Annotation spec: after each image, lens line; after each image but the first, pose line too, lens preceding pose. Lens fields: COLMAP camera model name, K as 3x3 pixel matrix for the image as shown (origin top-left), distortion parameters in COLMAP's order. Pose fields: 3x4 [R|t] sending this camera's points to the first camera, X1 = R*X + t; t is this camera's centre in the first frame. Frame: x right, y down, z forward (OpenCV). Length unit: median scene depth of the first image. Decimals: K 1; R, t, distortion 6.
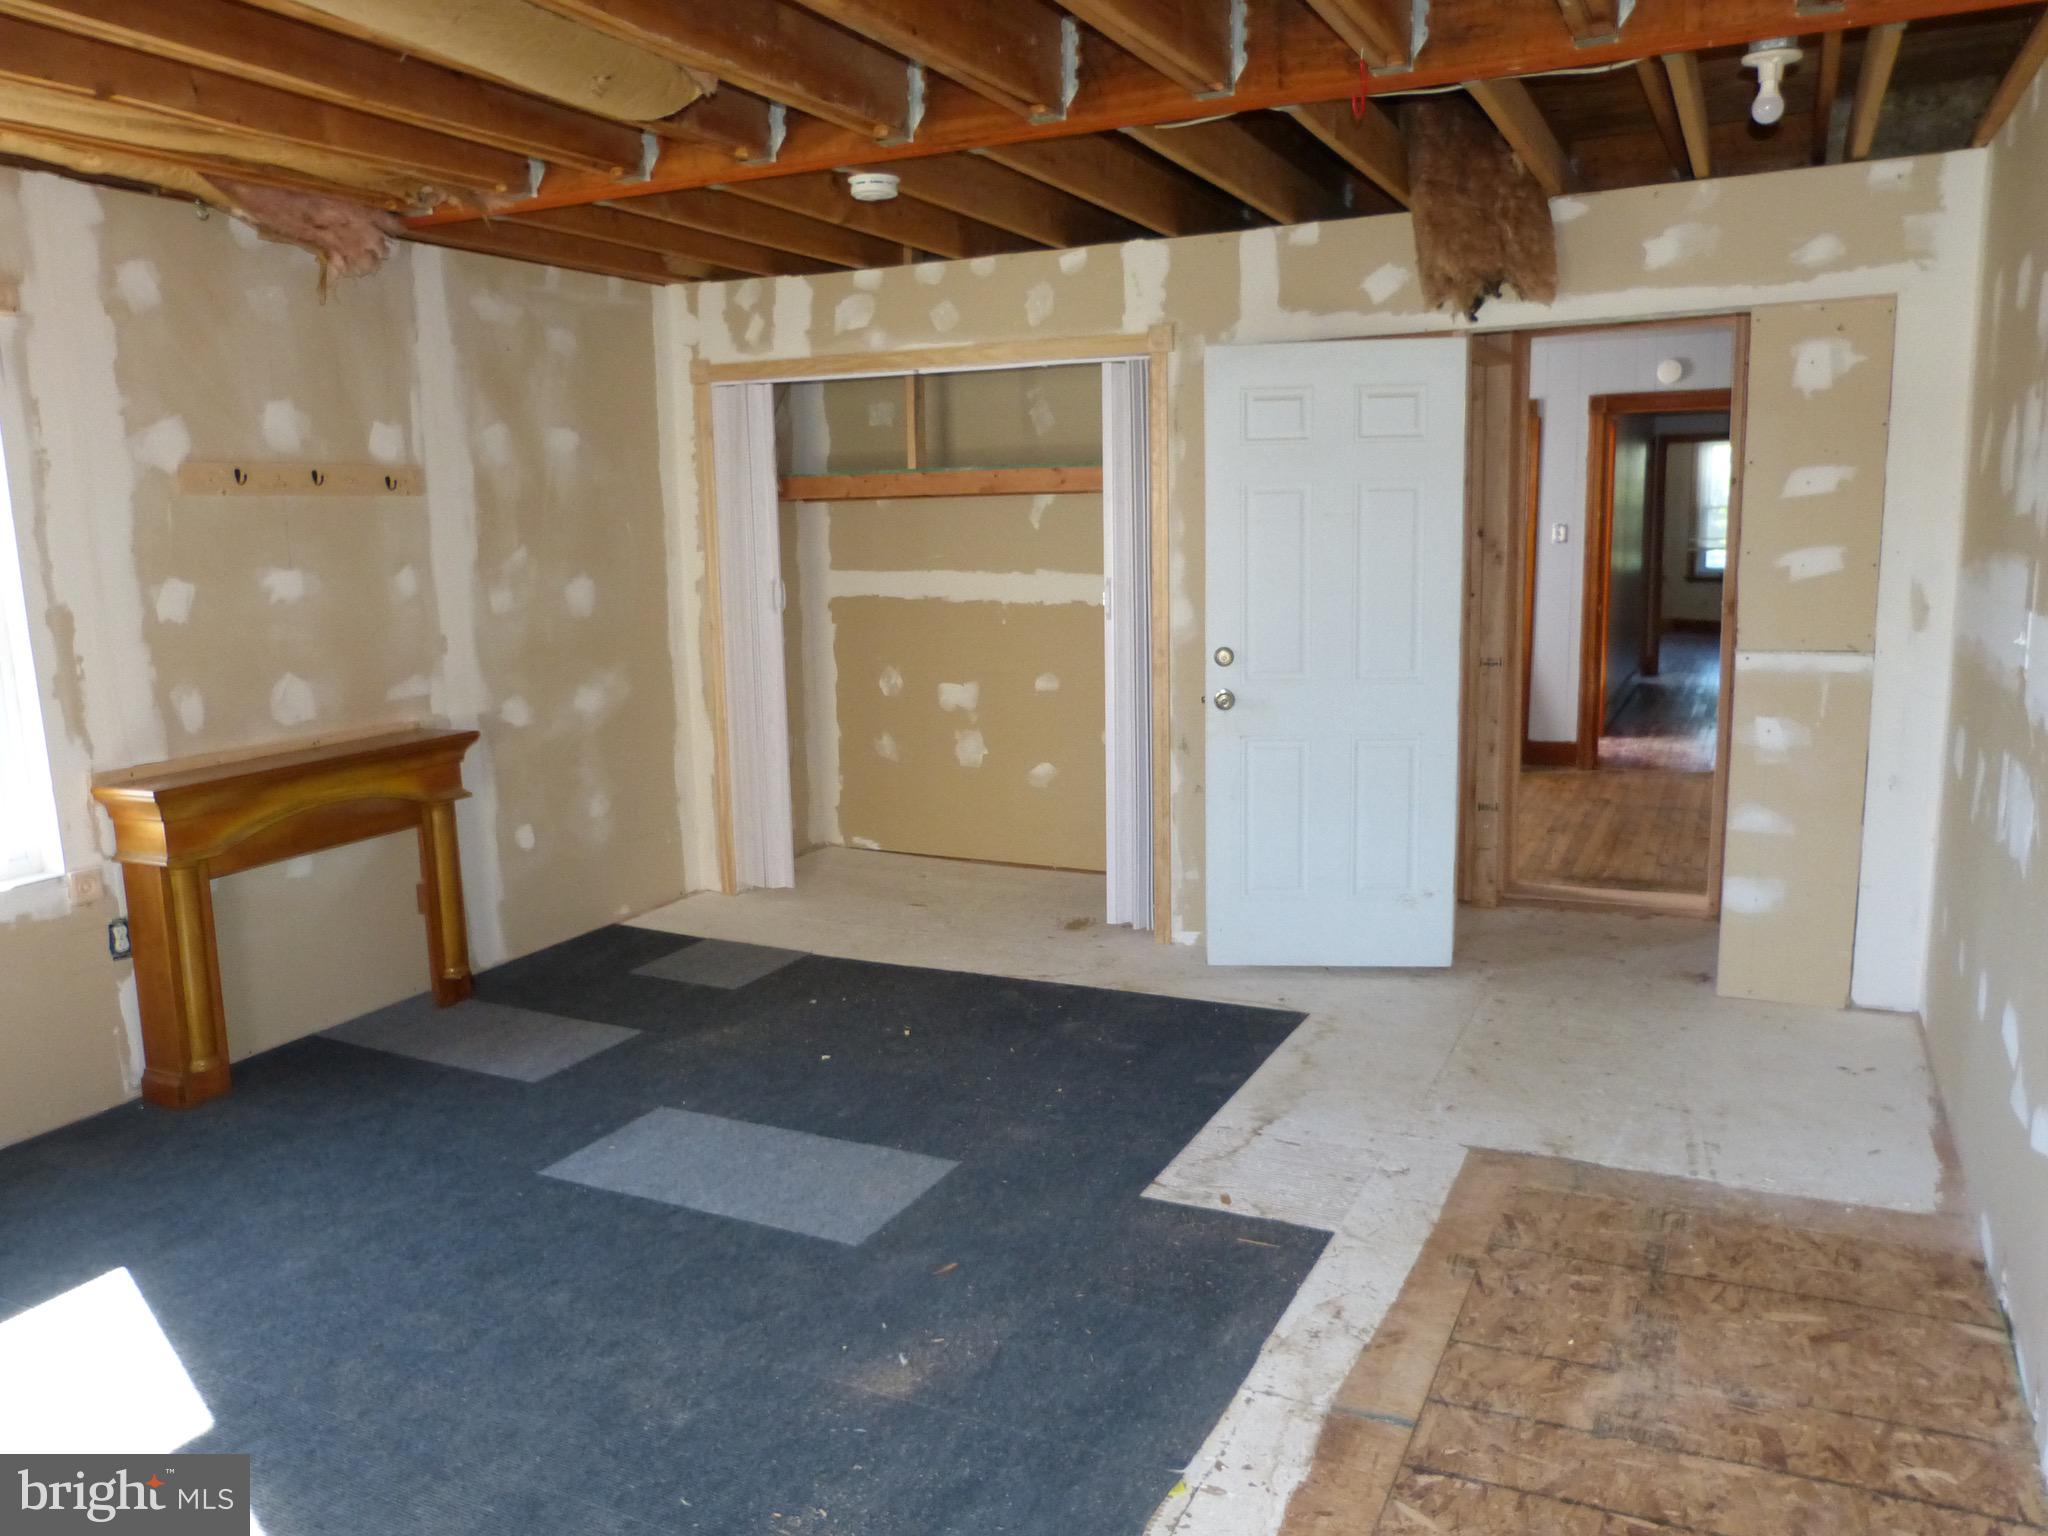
lens RADIAL K [[1532.7, 0, 1026.4], [0, 1532.7, 771.5], [0, 0, 1]] dist [-0.038627, 0.025268]
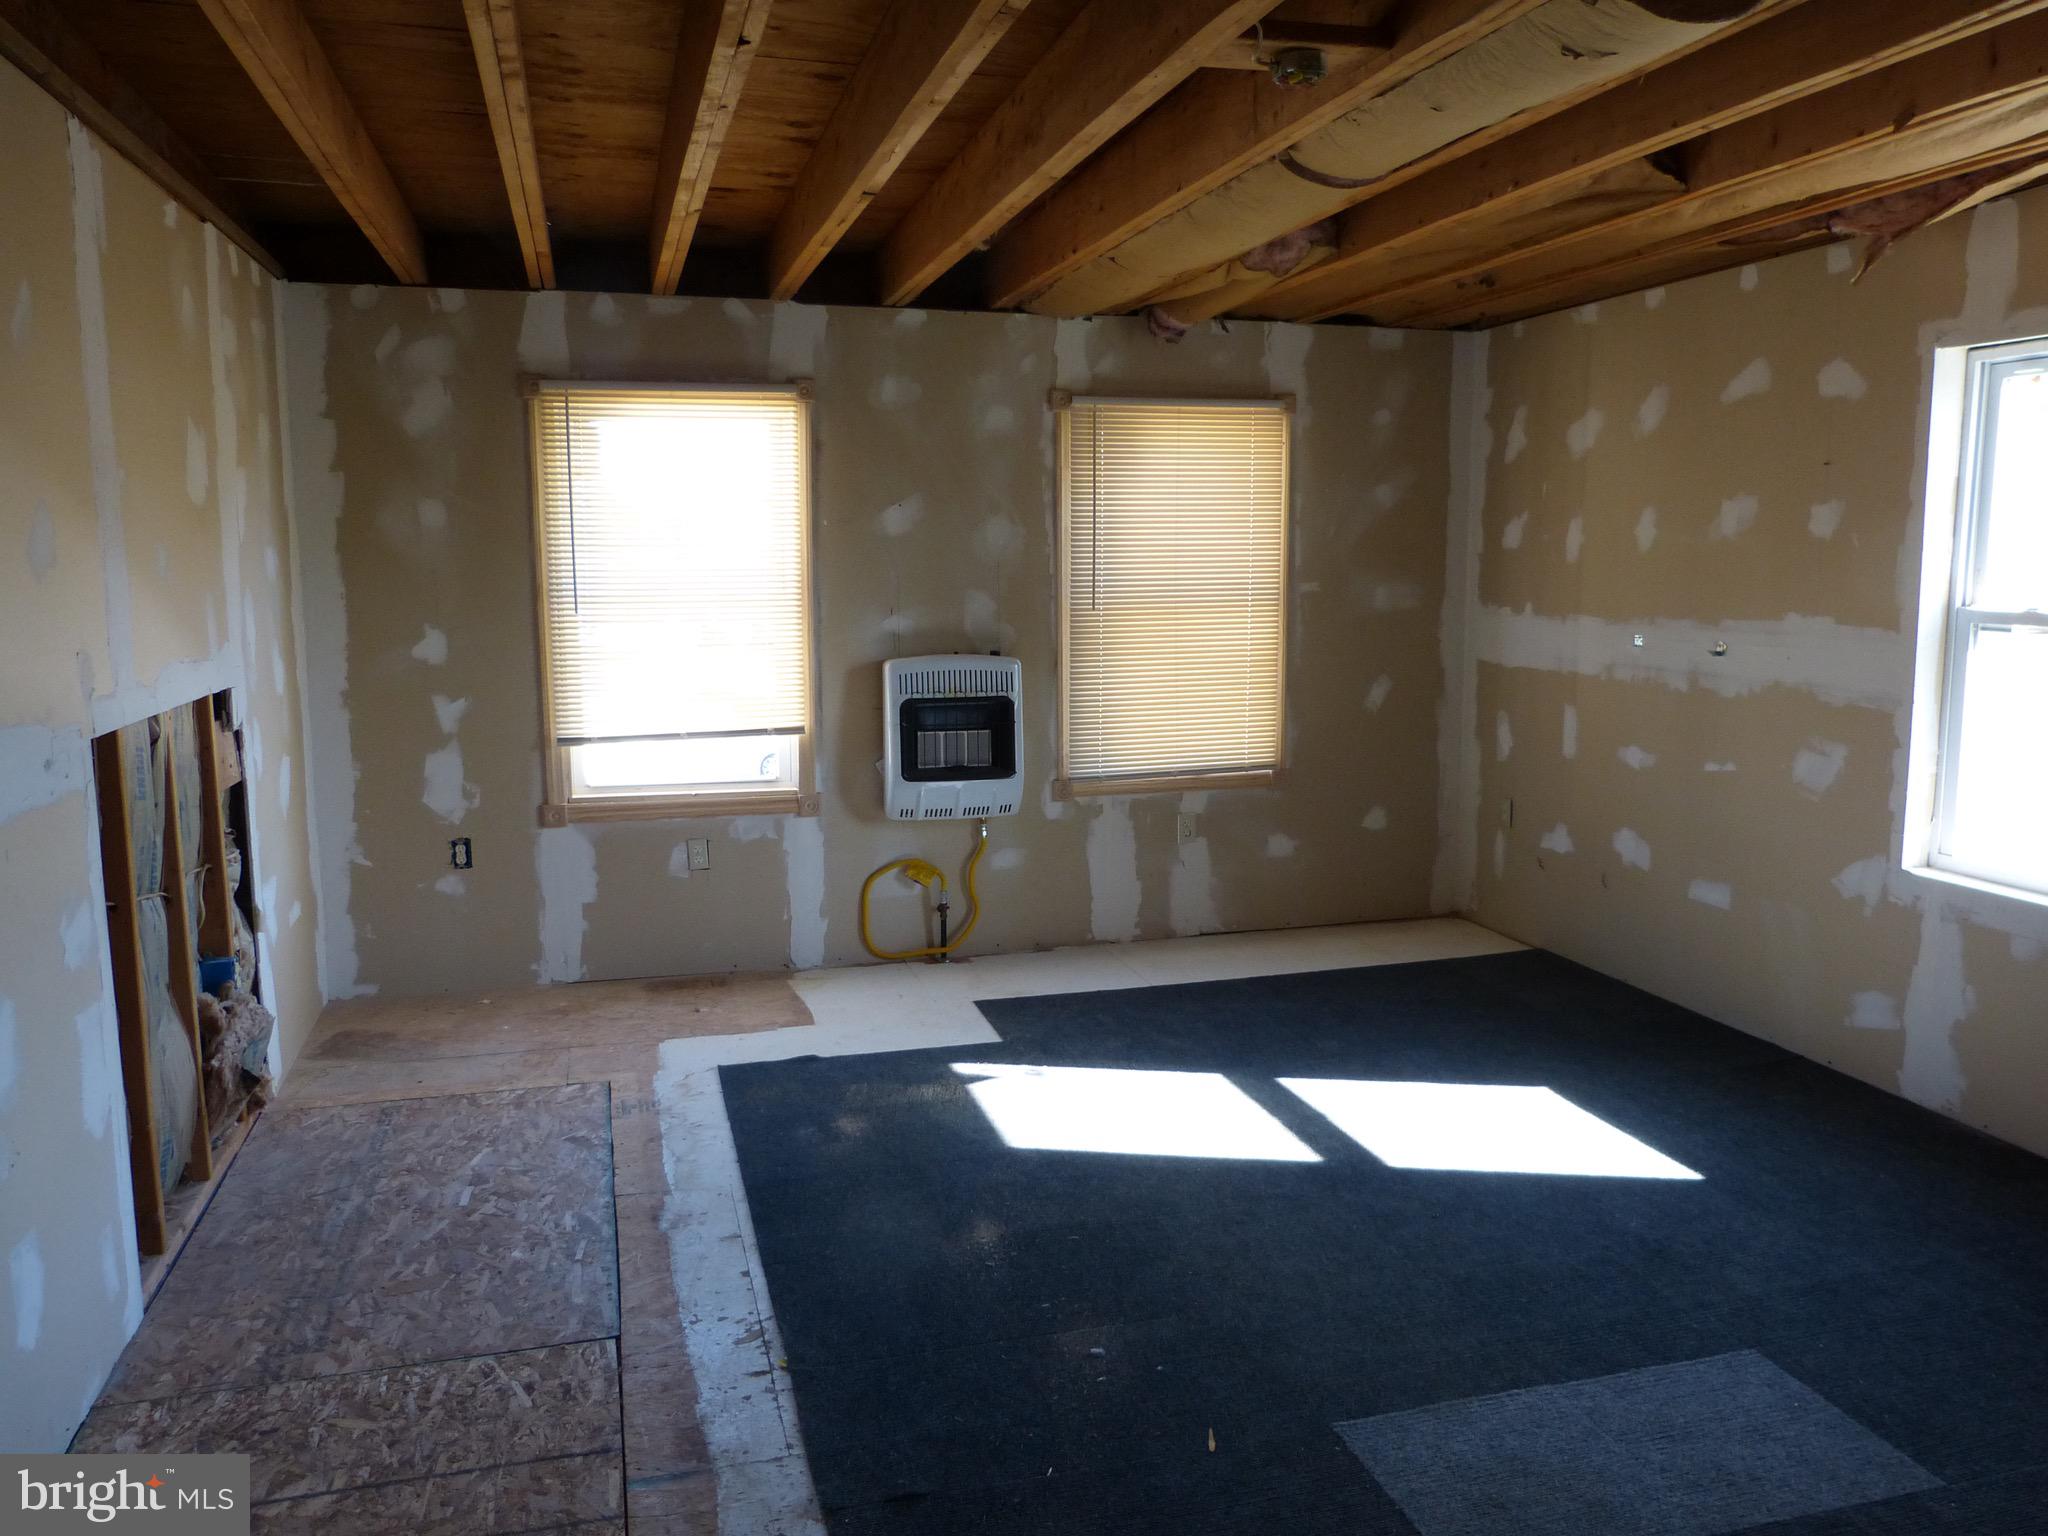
lens RADIAL K [[1532.7, 0, 1024.7], [0, 1532.7, 765.3], [0, 0, 1]] dist [-0.038627, 0.025268]
pose [[-0.747356, 0.118898, -0.653699, 0.627920], [-0.085341, 0.958531, 0.271911, -0.301929], [0.658921, 0.259001, -0.706216, 1.681563]]
